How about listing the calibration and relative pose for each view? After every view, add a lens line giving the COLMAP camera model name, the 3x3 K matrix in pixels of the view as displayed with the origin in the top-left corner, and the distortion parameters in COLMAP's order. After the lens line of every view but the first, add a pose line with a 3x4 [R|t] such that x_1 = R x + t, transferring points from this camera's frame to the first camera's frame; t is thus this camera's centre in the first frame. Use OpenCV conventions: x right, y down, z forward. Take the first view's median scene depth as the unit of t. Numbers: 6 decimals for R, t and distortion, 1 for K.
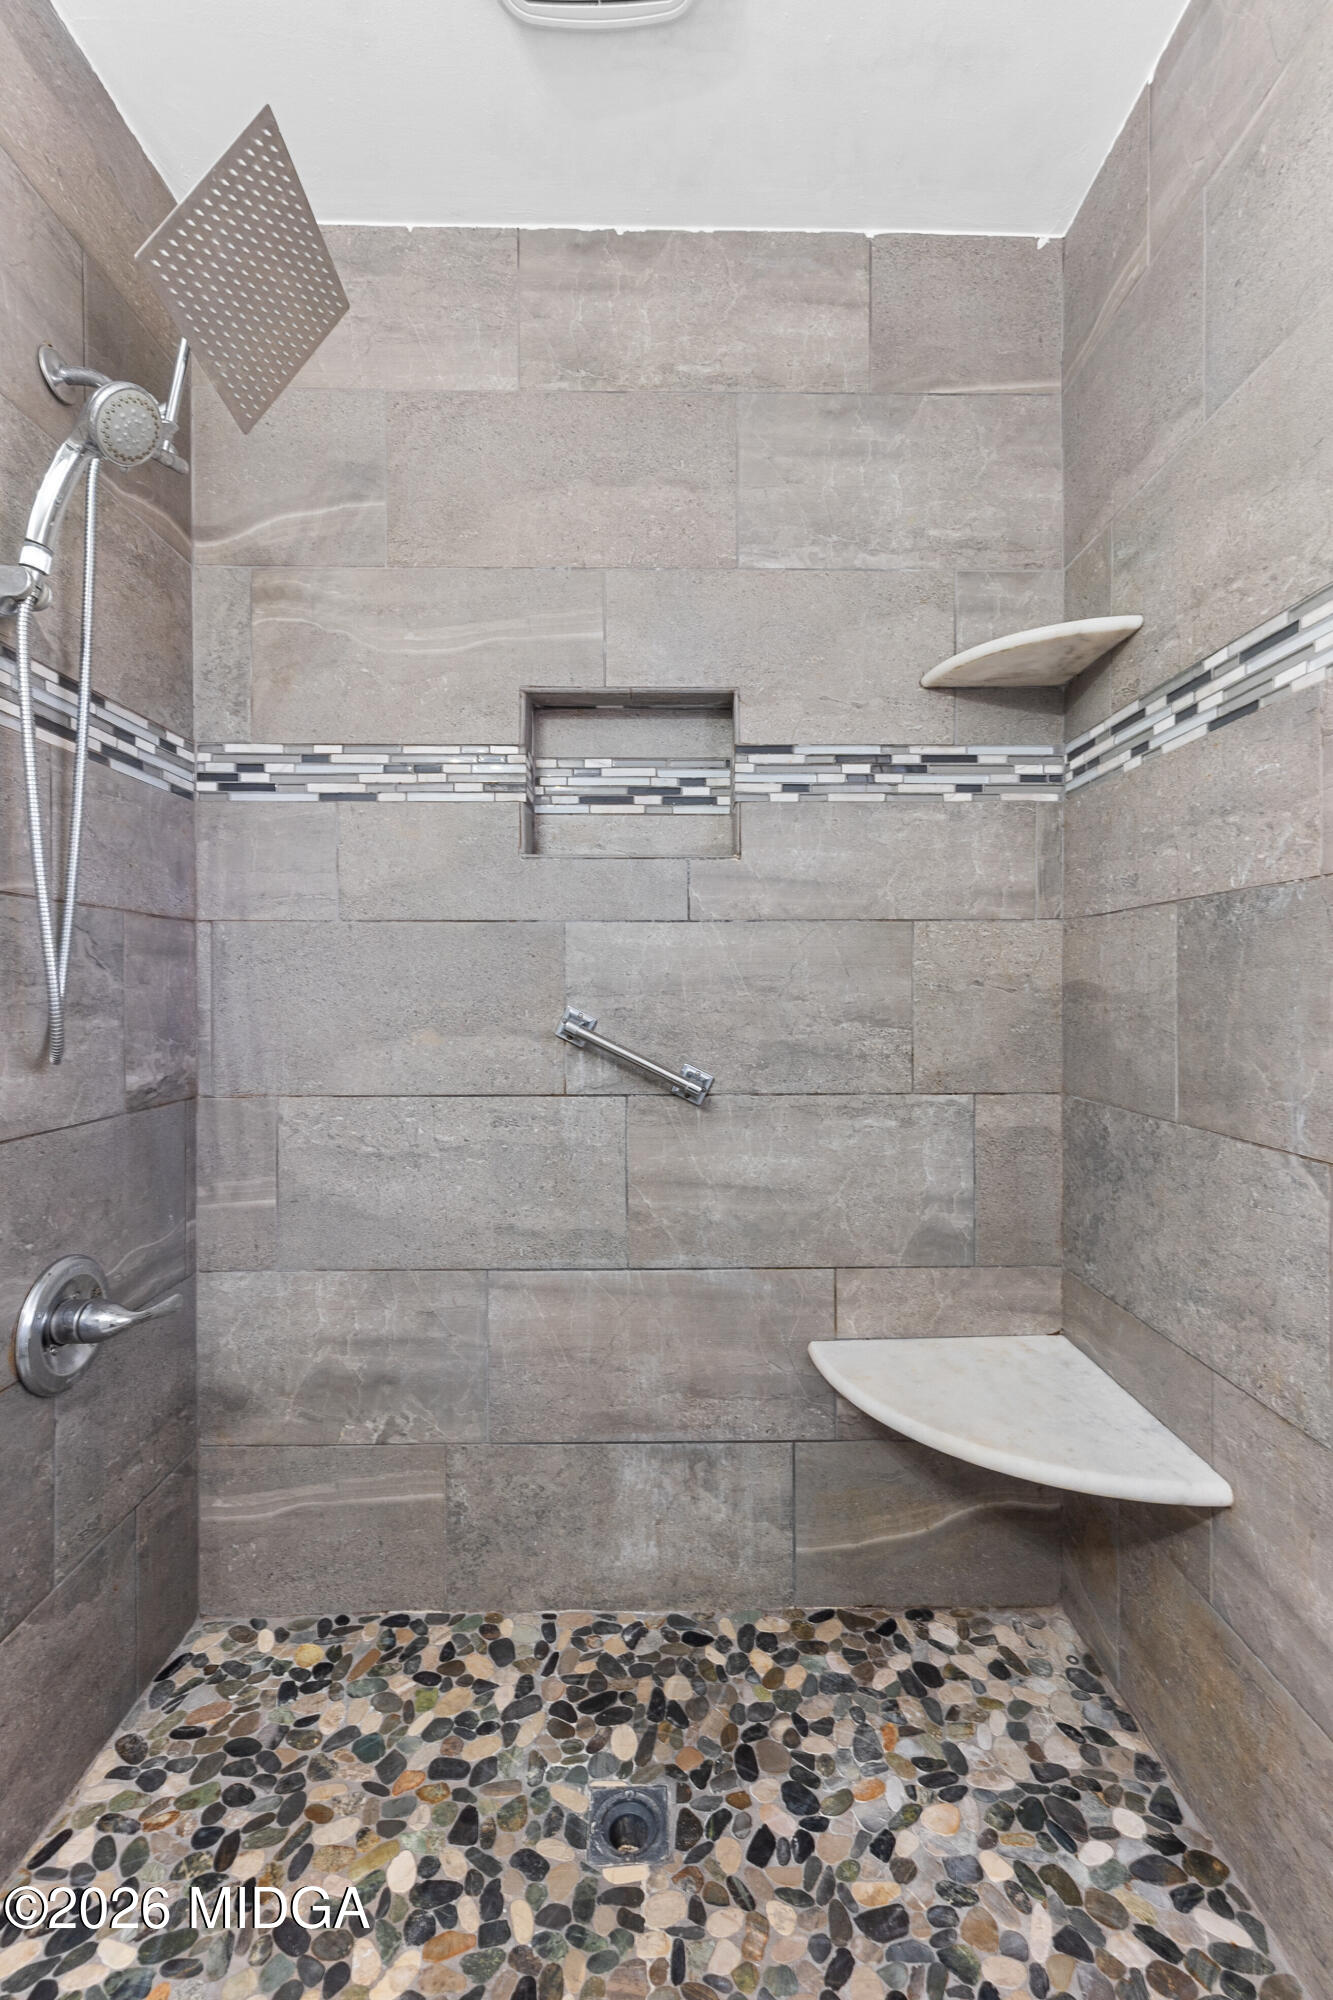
lens RADIAL K [[857.7, 0, 668.4], [0, 857.7, 990.9], [0, 0, 1]] dist [0.011160, 0.000208]
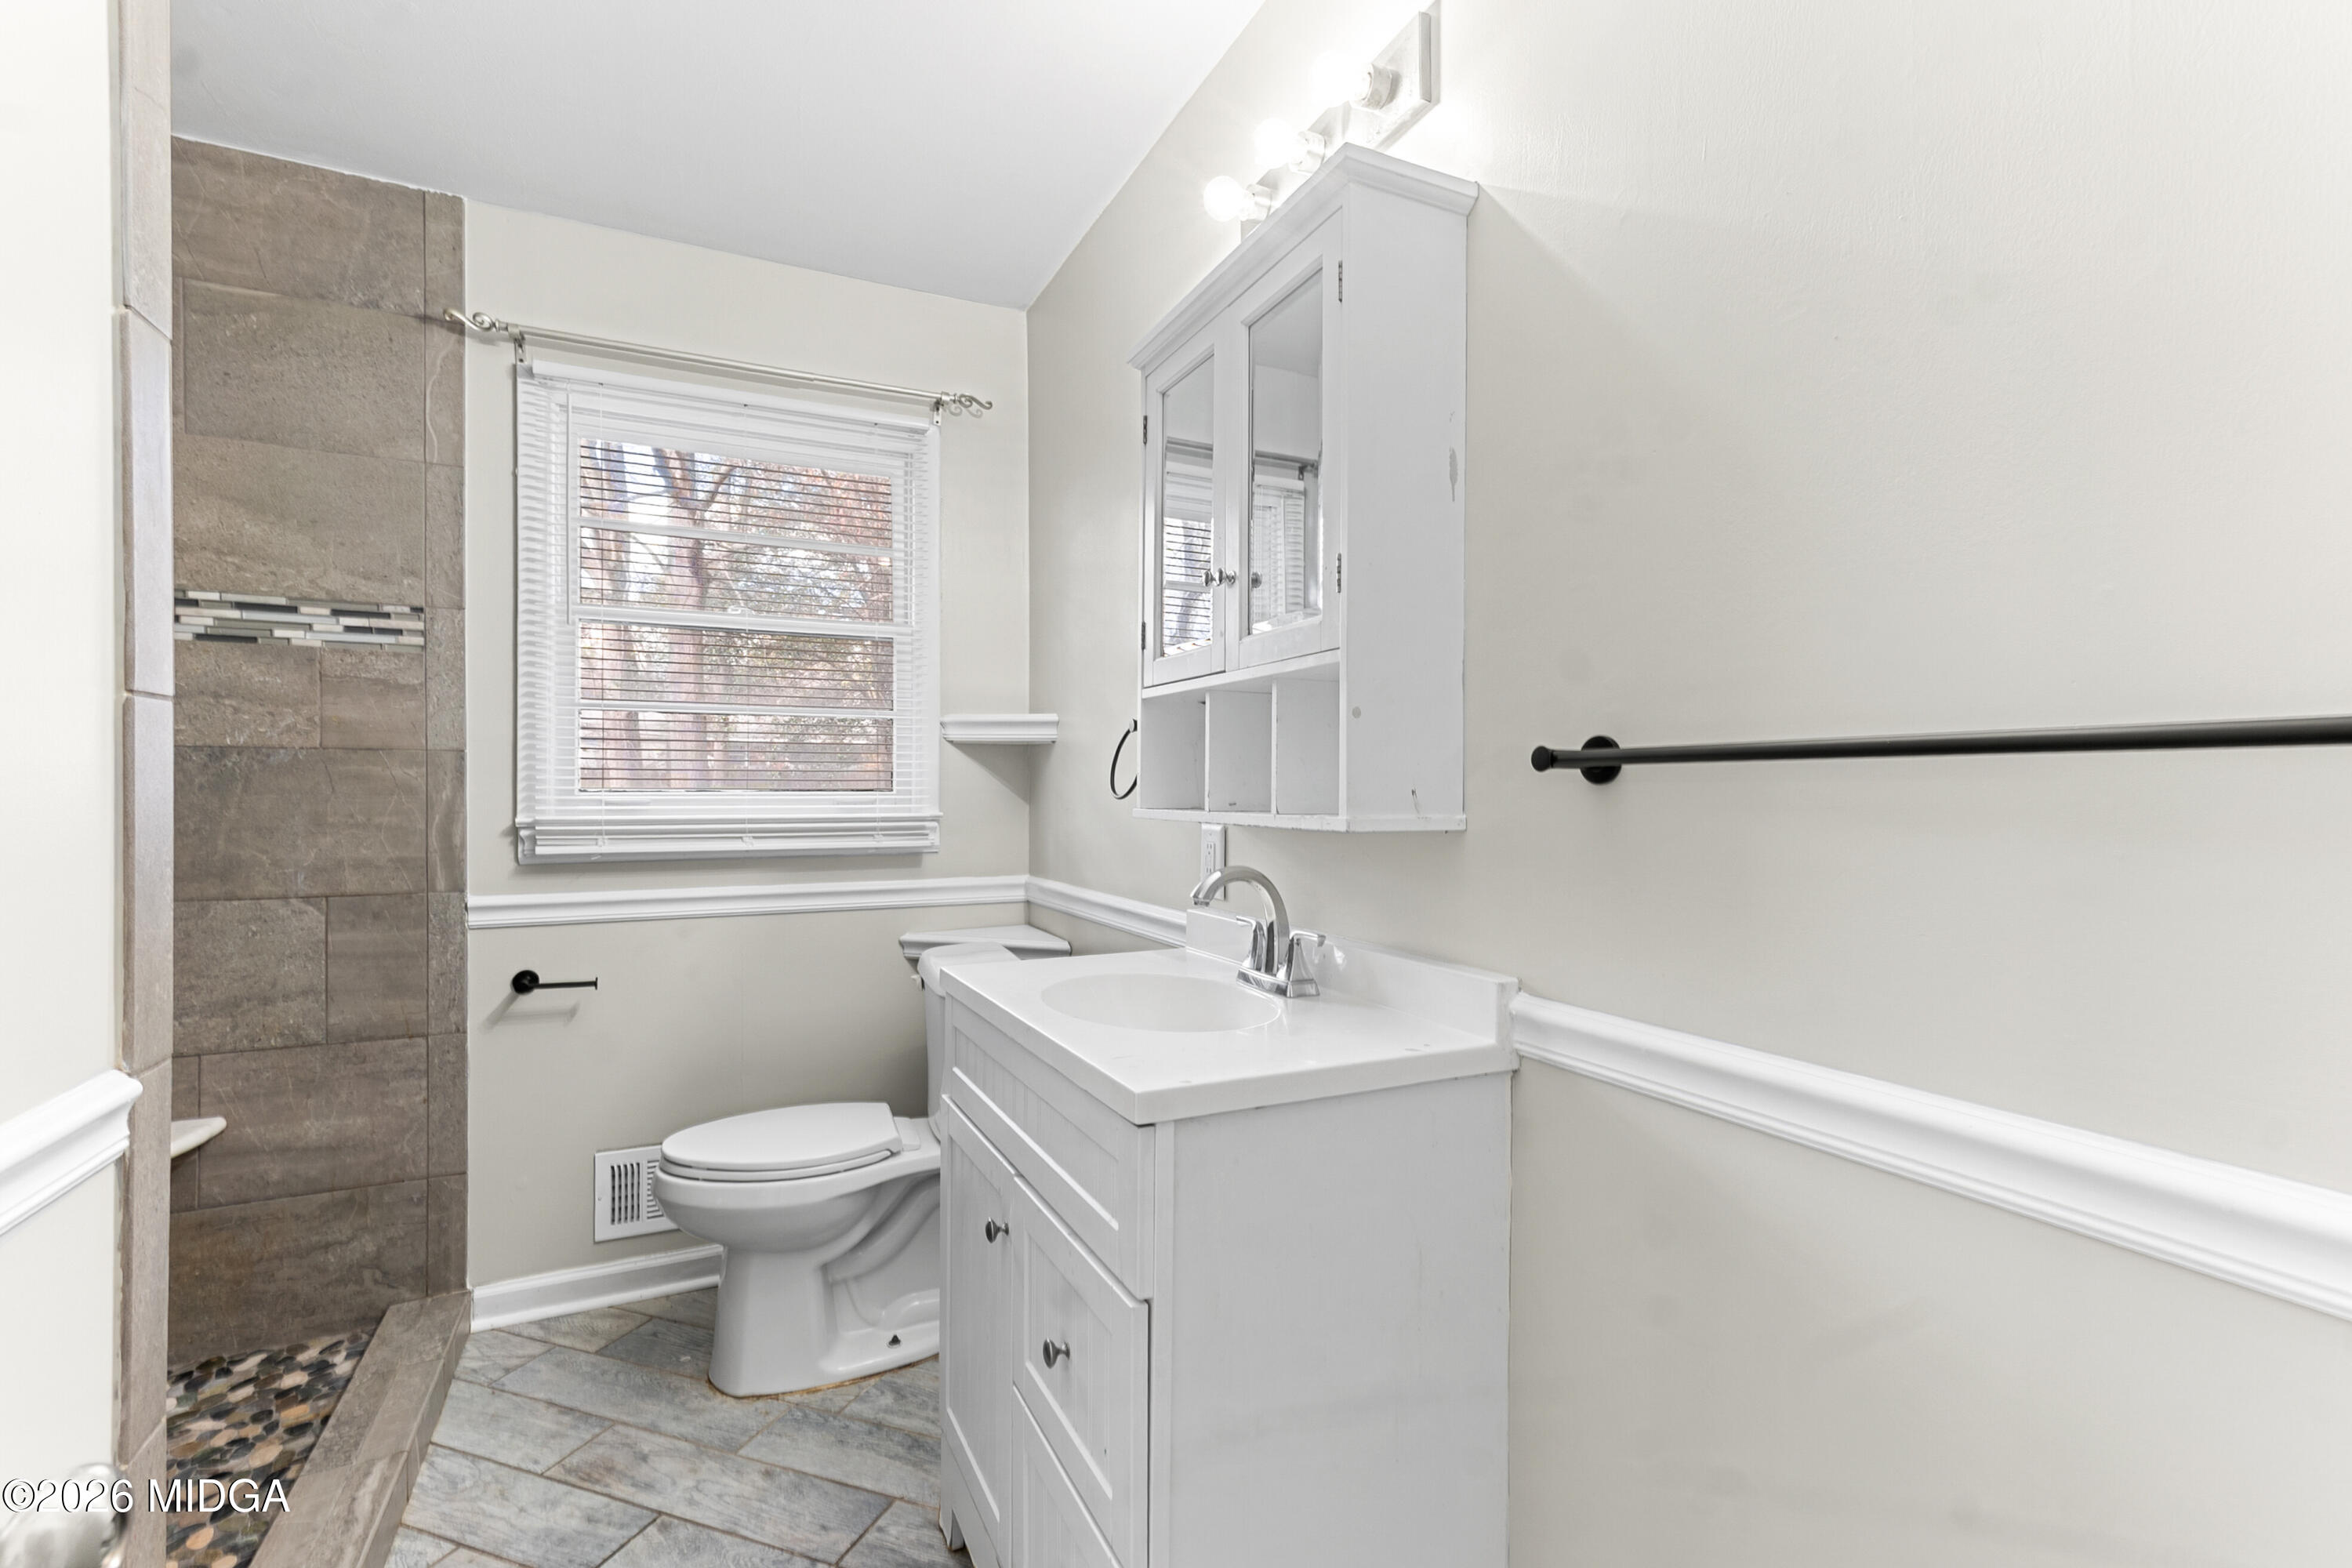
lens RADIAL K [[1008.7, 0, 1160.0], [0, 1008.7, 795.6], [0, 0, 1]] dist [0.011160, 0.000208]
pose [[-0.429402, -0.004392, 0.903103, -1.921644], [0.002258, 0.999980, 0.005937, -0.032539], [-0.903111, 0.004589, -0.429383, 0.254790]]
